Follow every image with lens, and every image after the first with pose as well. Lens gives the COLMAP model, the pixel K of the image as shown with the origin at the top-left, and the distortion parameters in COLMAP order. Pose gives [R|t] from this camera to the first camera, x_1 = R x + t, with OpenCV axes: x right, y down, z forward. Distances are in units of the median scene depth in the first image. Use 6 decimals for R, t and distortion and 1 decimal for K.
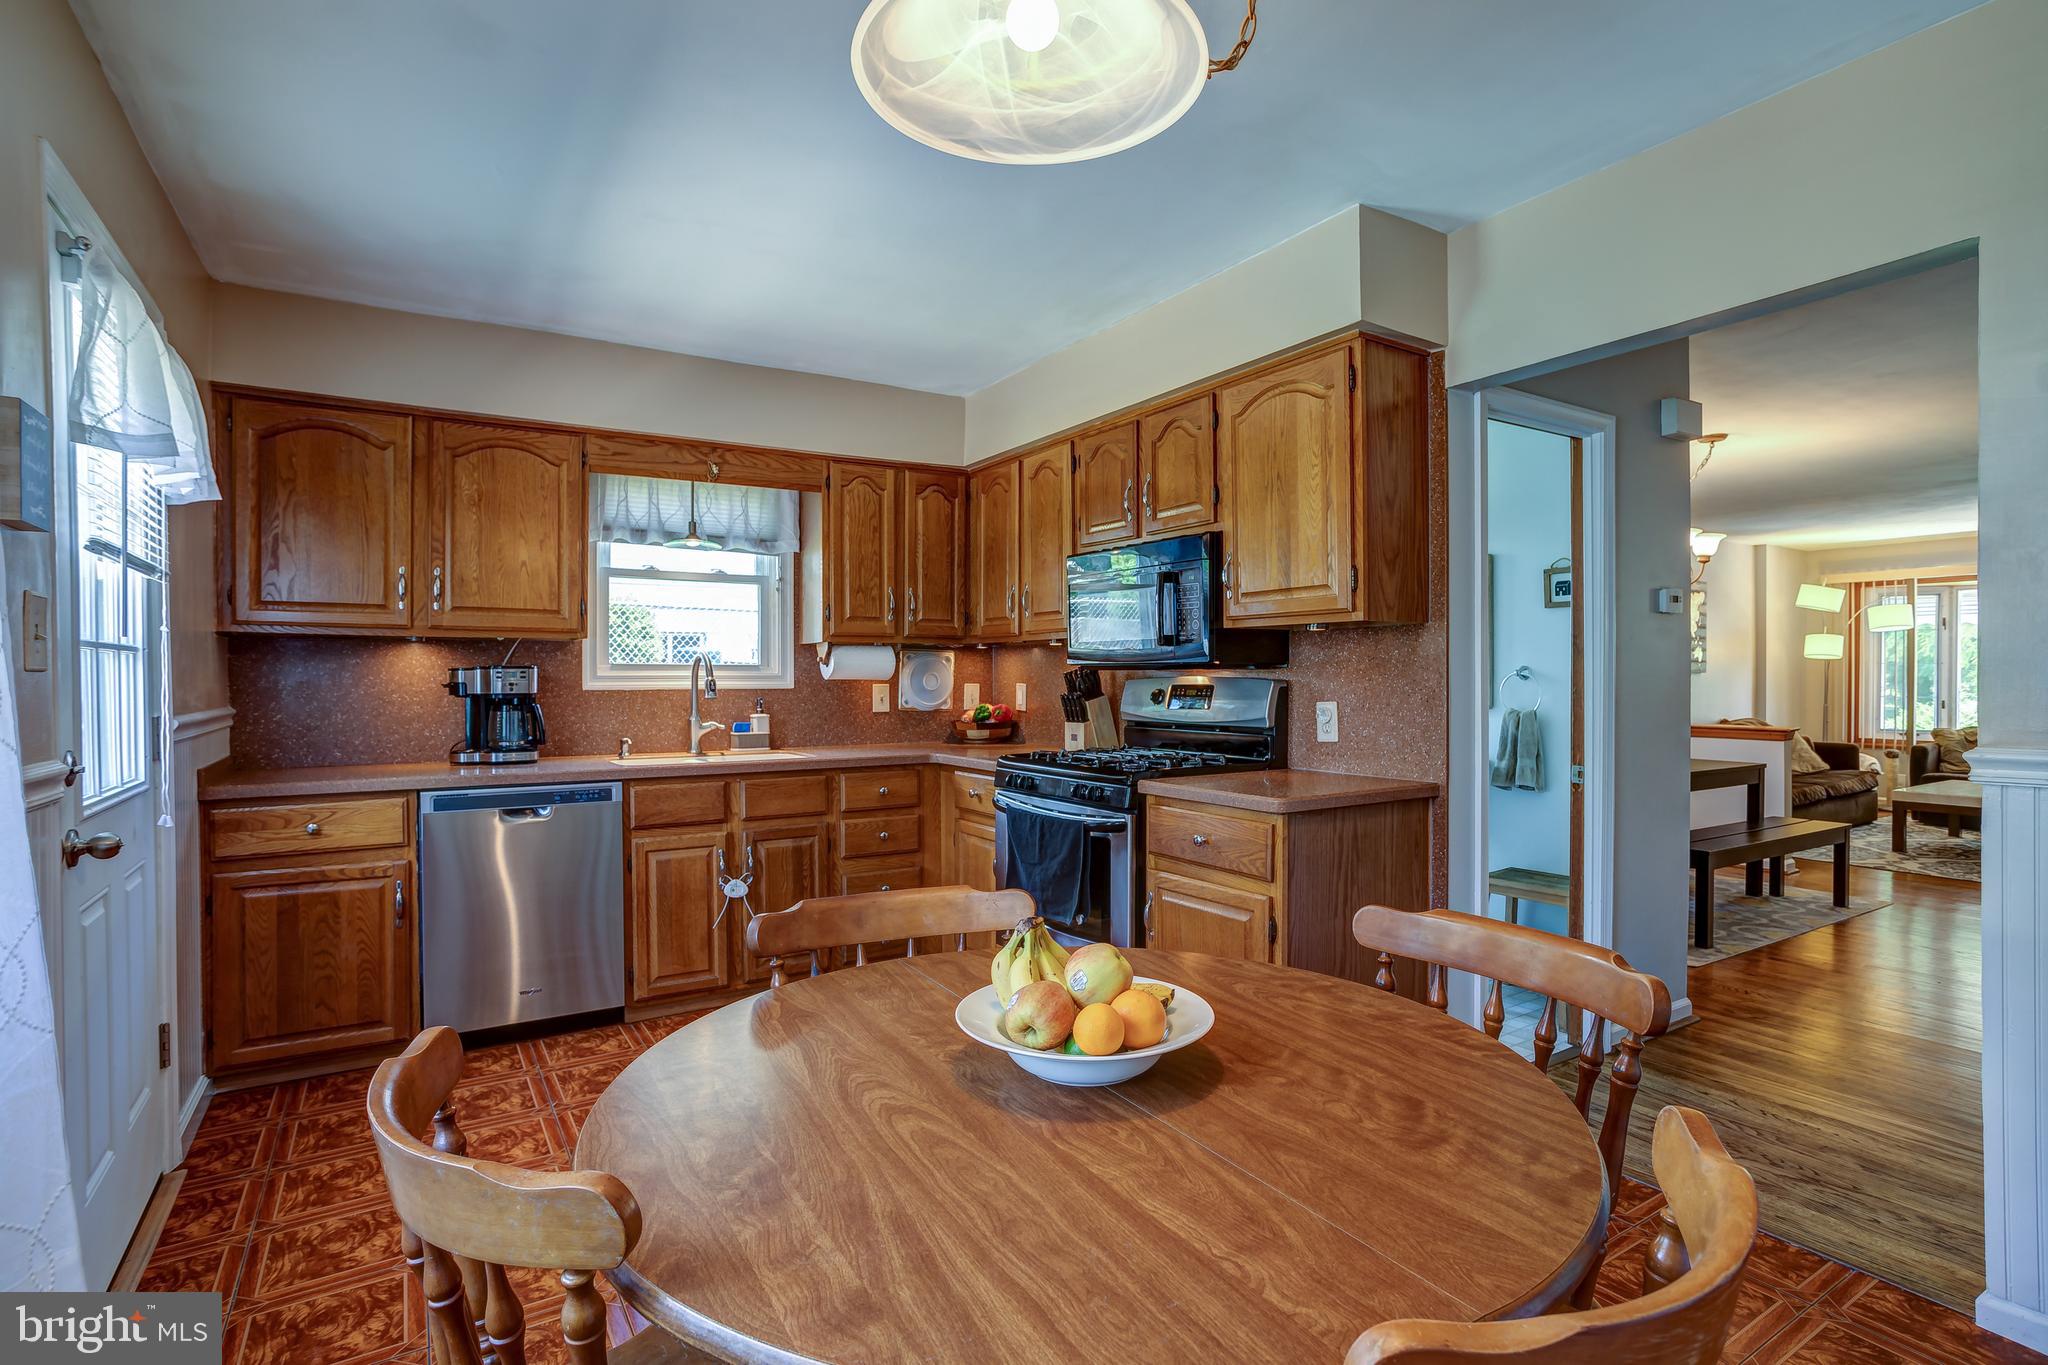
lens RADIAL K [[1043.4, 0, 995.8], [0, 1043.4, 684.9], [0, 0, 1]] dist [-0.042585, 0.029765]
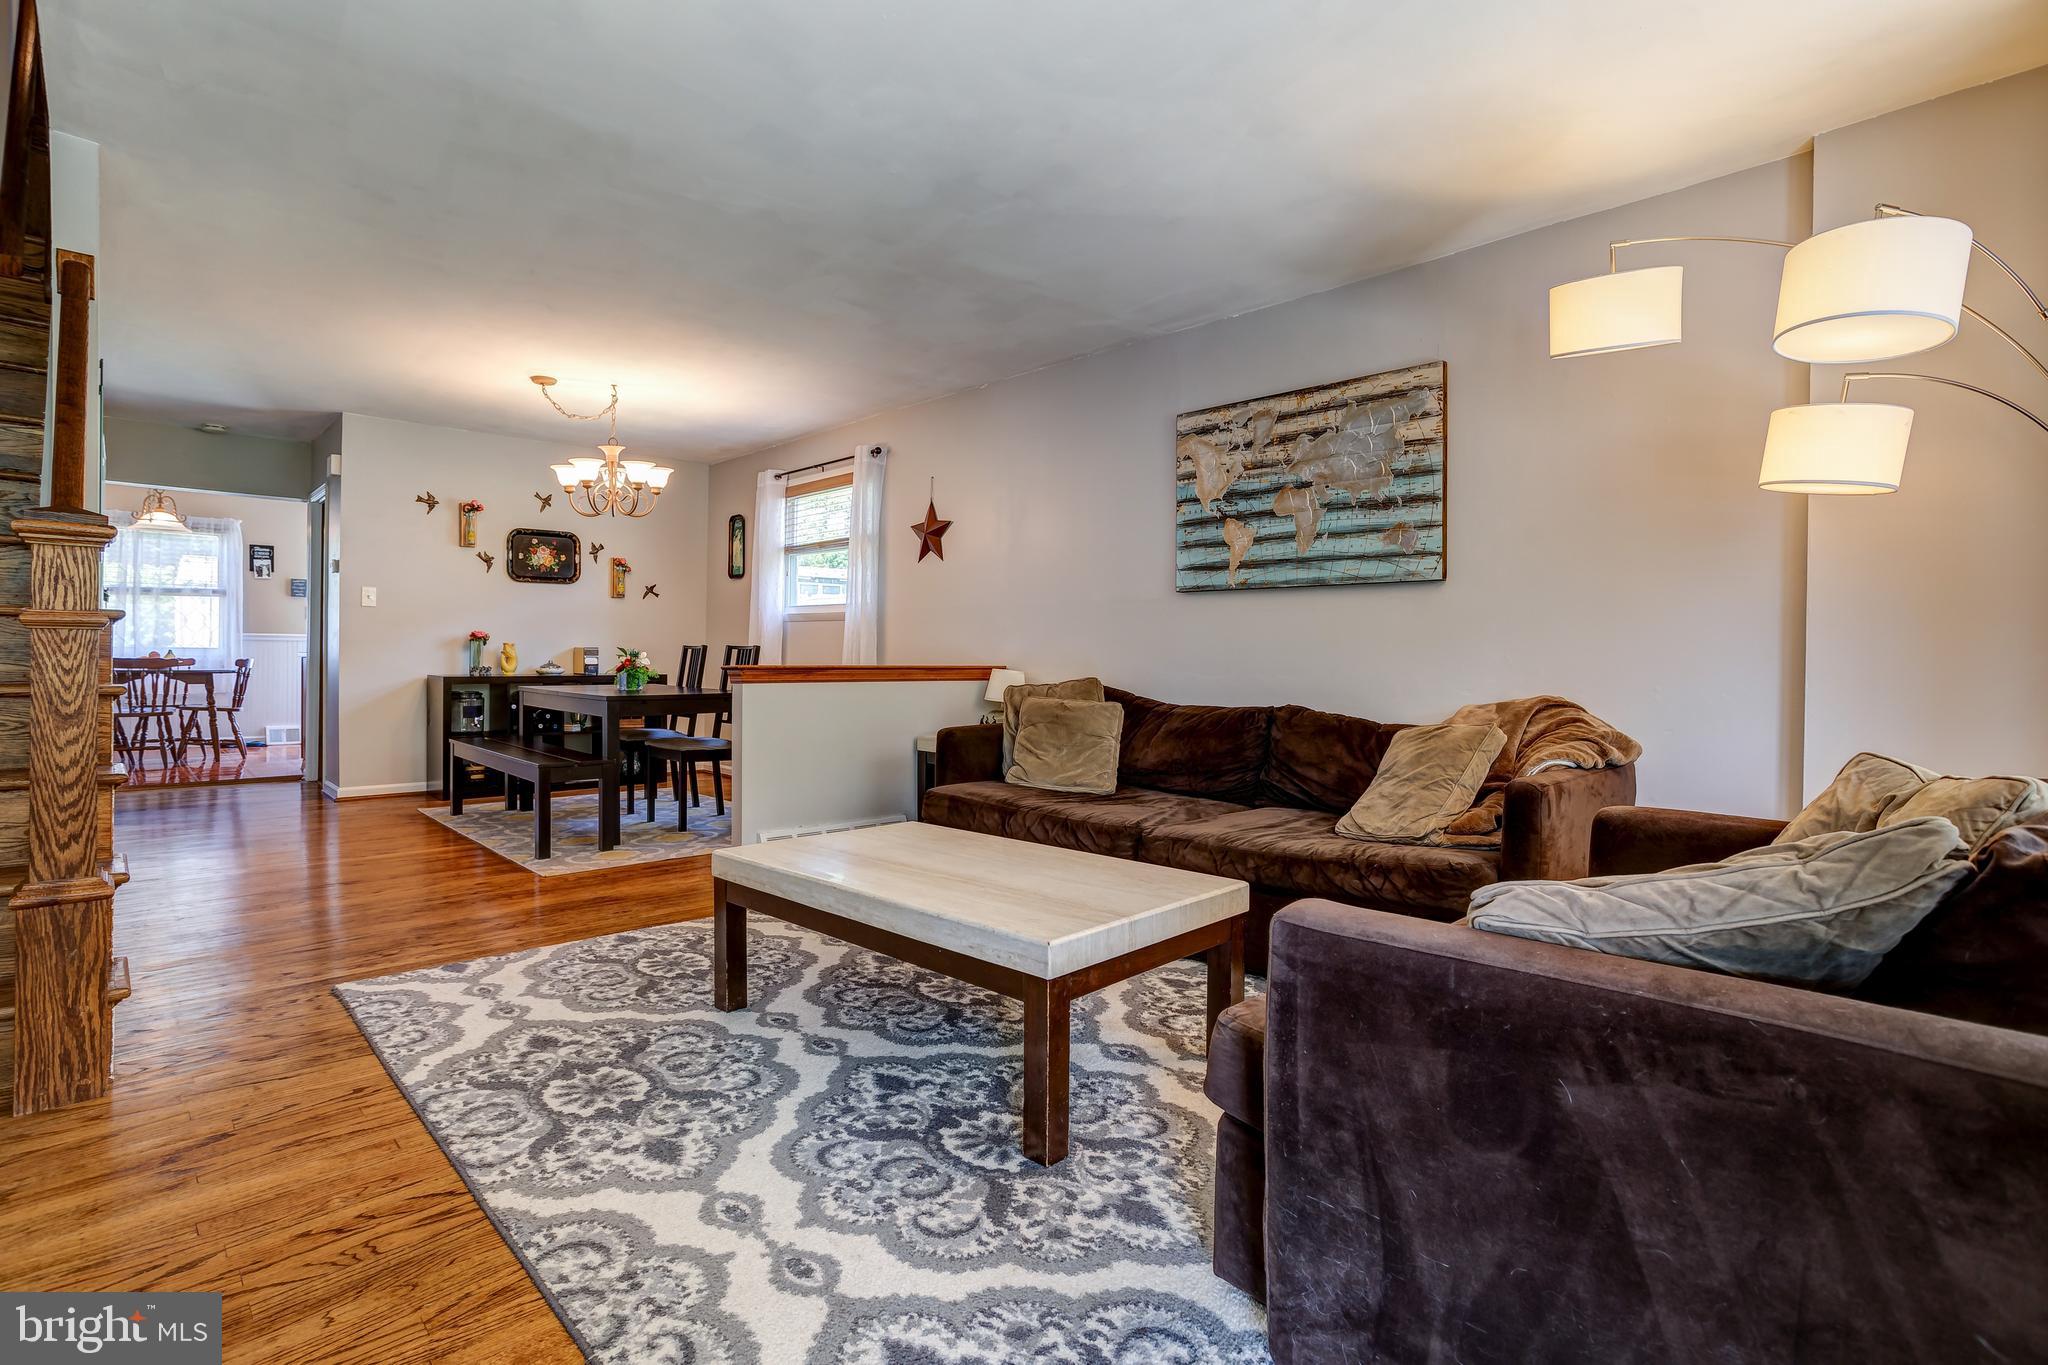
lens RADIAL K [[987.6, 0, 1000.0], [0, 987.6, 673.0], [0, 0, 1]] dist [-0.050659, 0.035682]
pose [[0.178198, 0.020472, -0.983782, 1.301512], [-0.020736, 0.999640, 0.017046, 0.028118], [0.983776, 0.017363, 0.178558, 0.943017]]
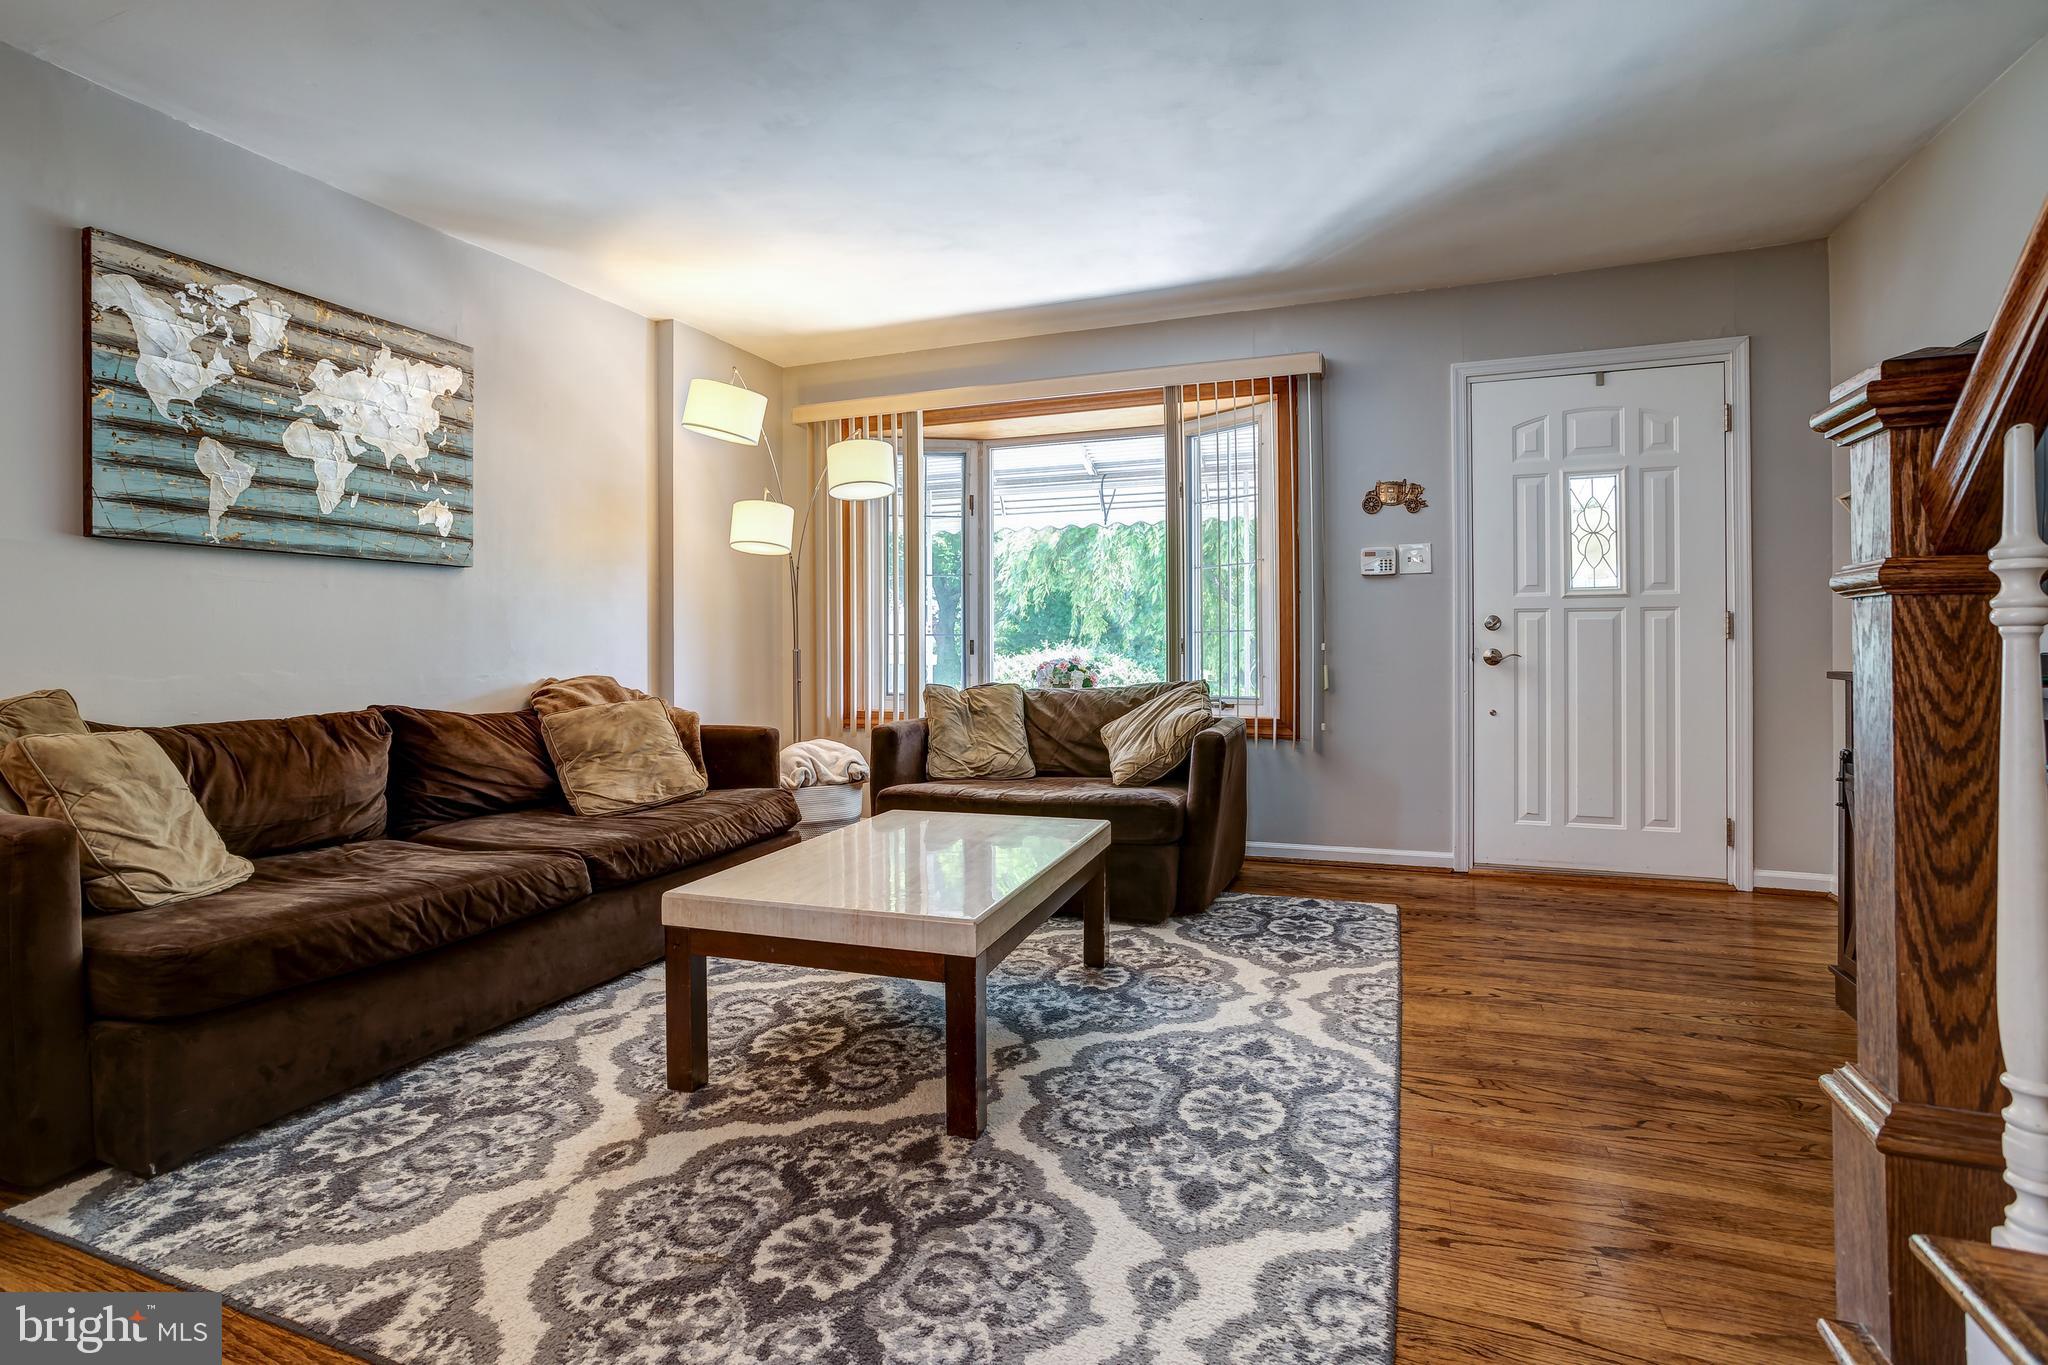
lens RADIAL K [[1057.1, 0, 972.4], [0, 1057.1, 666.6], [0, 0, 1]] dist [-0.058040, 0.035176]
pose [[0.819965, -0.012794, 0.572271, 0.765880], [0.011821, 0.999915, 0.005418, 0.034629], [-0.572292, 0.002323, 0.820046, 0.678292]]
